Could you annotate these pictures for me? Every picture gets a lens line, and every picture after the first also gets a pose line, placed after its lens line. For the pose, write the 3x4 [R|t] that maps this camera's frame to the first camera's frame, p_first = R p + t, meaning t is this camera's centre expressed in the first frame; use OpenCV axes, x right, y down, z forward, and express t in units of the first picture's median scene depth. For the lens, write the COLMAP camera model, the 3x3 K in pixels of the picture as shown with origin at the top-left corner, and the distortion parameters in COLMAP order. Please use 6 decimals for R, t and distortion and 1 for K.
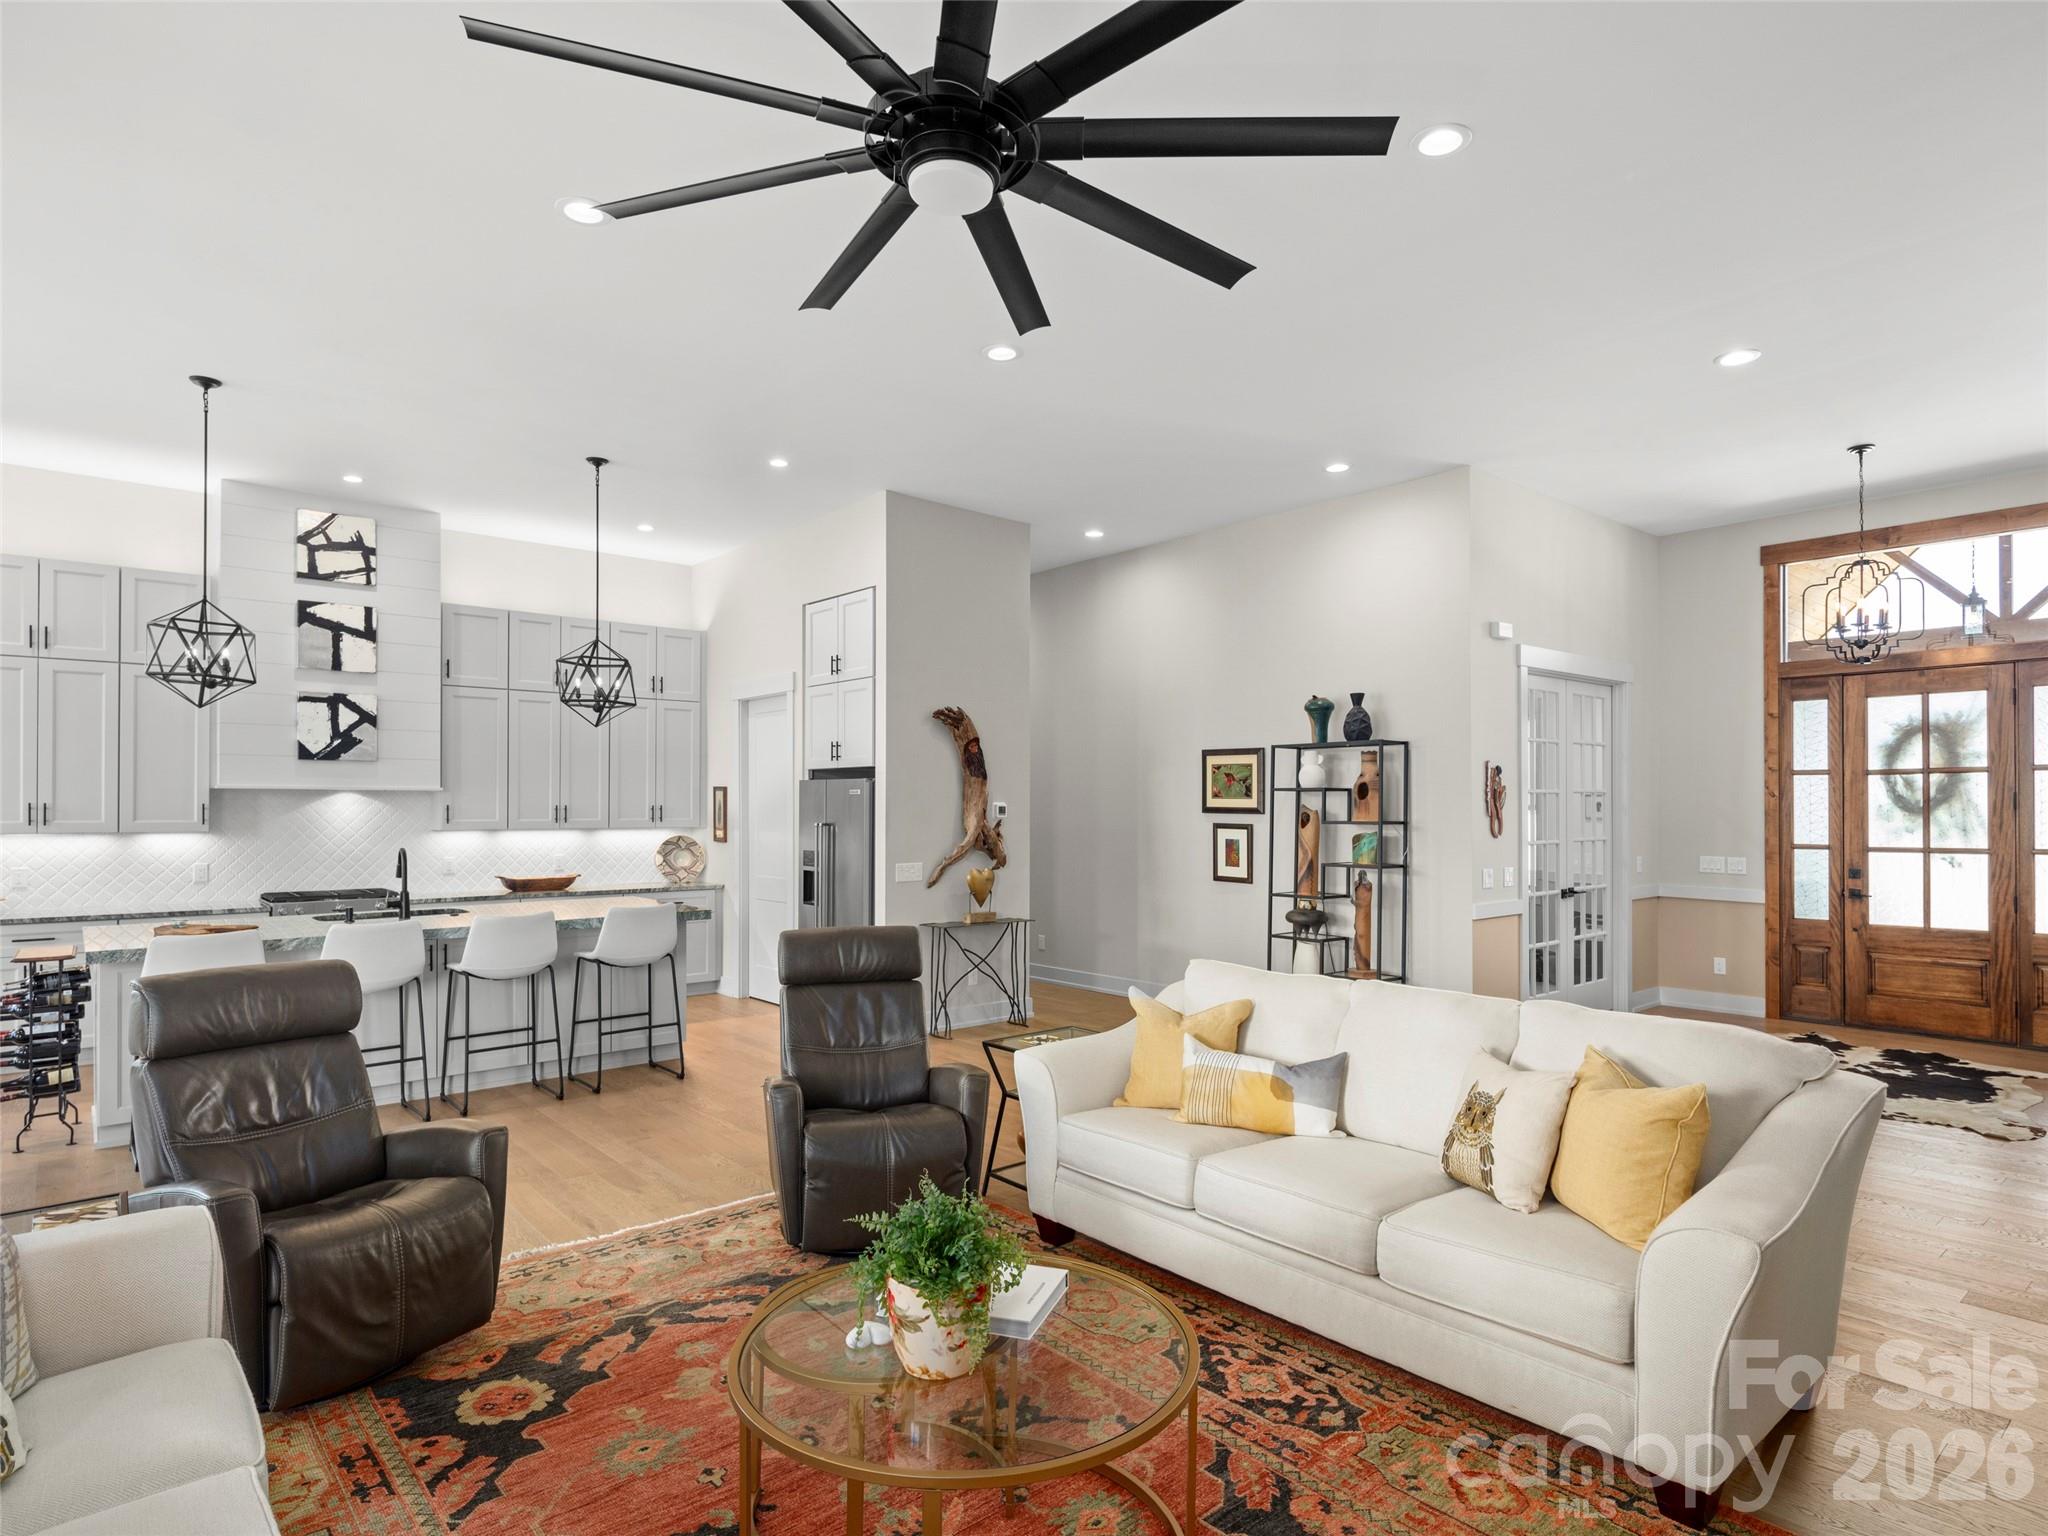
lens RADIAL K [[1113.7, 0, 1033.0], [0, 1113.7, 806.3], [0, 0, 1]] dist [0.013979, -0.012626]
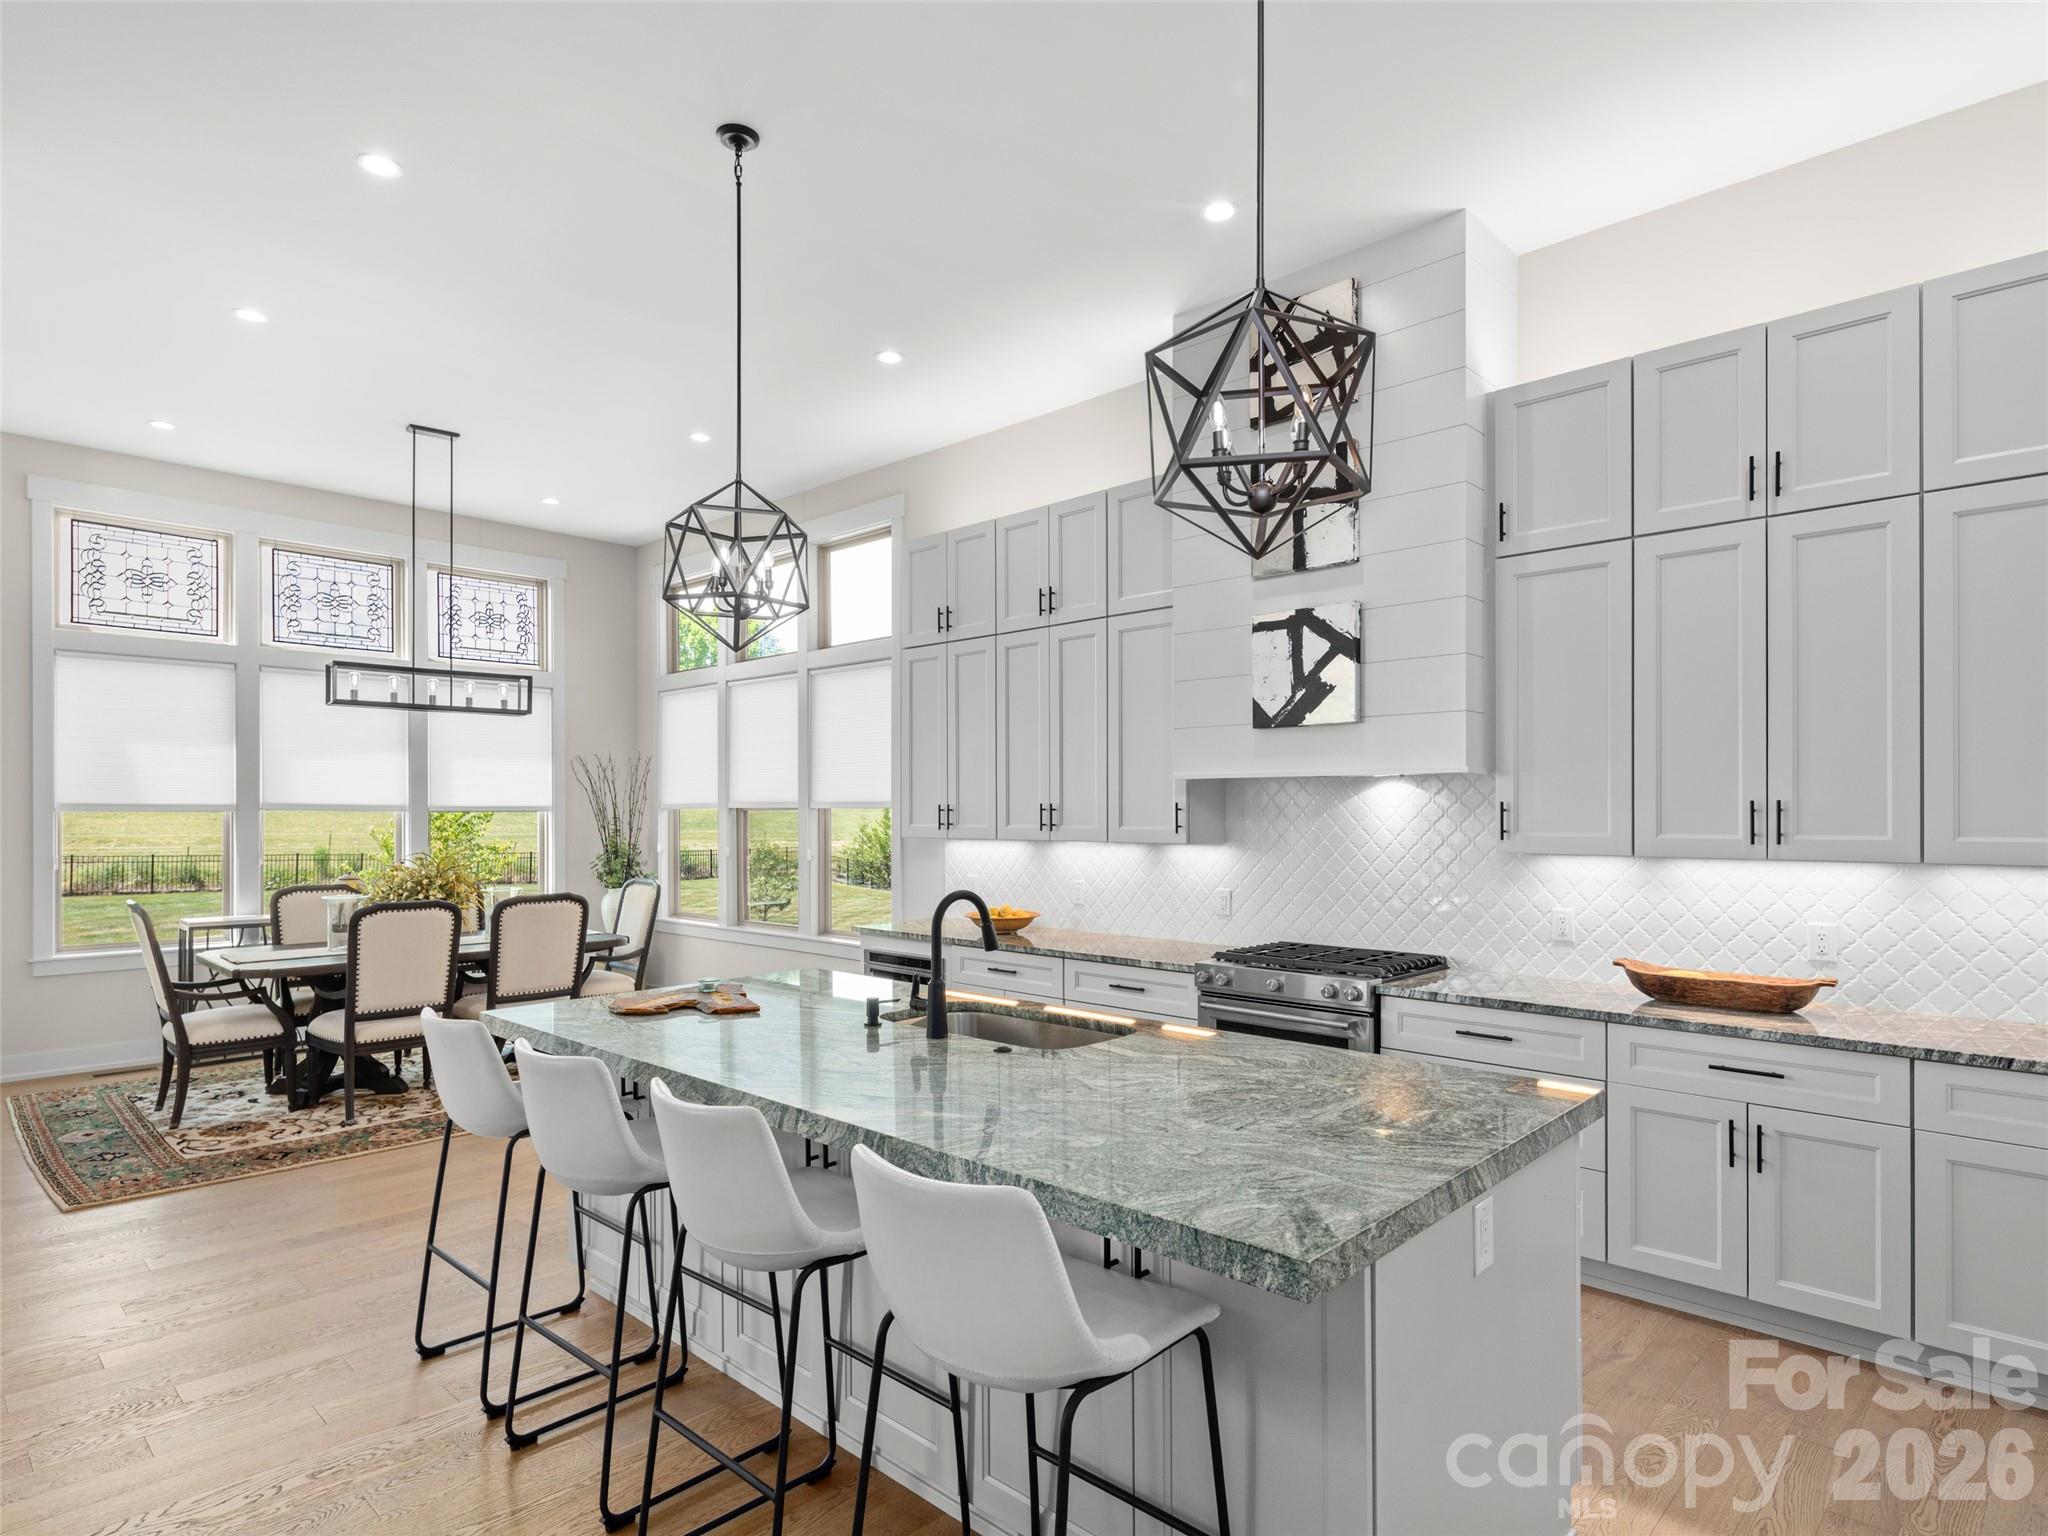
lens RADIAL K [[1123.4, 0, 1035.1], [0, 1123.4, 805.7], [0, 0, 1]] dist [-0.001051, -0.000995]
pose [[0.106099, -0.006866, -0.994332, -0.063871], [0.002720, 0.999974, -0.006615, 0.003495], [0.994352, -0.002002, 0.106115, 0.802423]]
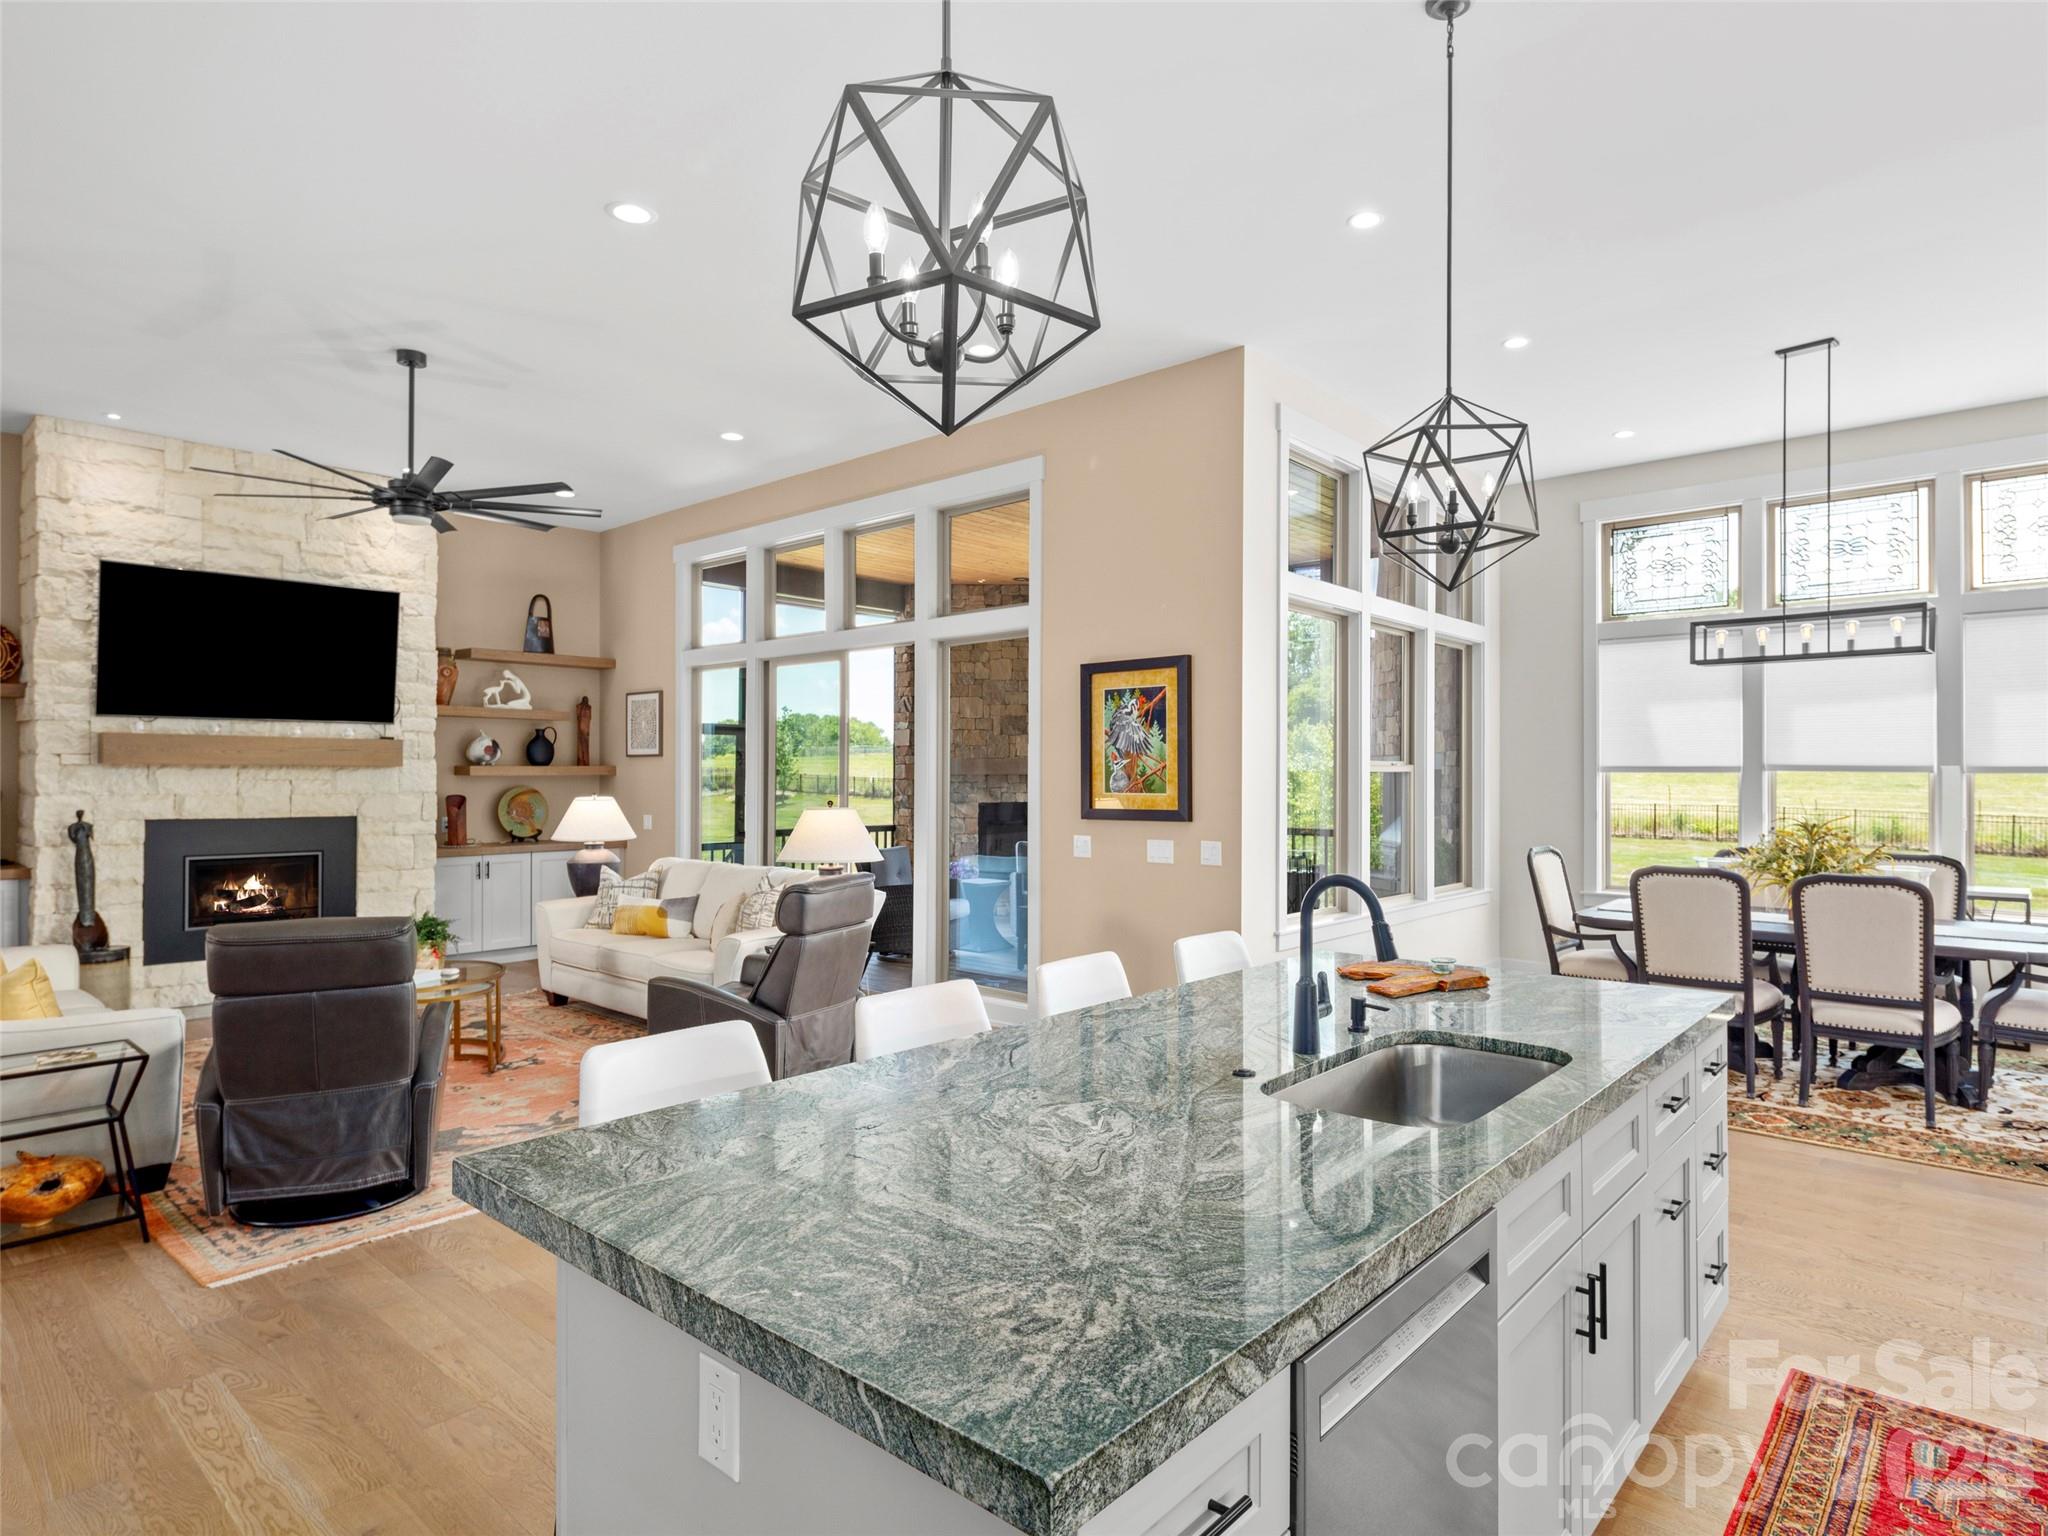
lens RADIAL K [[1131.8, 0, 1053.2], [0, 1131.8, 761.4], [0, 0, 1]] dist [0.000097, -0.001977]
pose [[-0.989700, -0.003978, -0.143103, -0.342523], [-0.002158, 0.999915, -0.012868, 0.004026], [0.143142, -0.012426, -0.989624, 1.117452]]
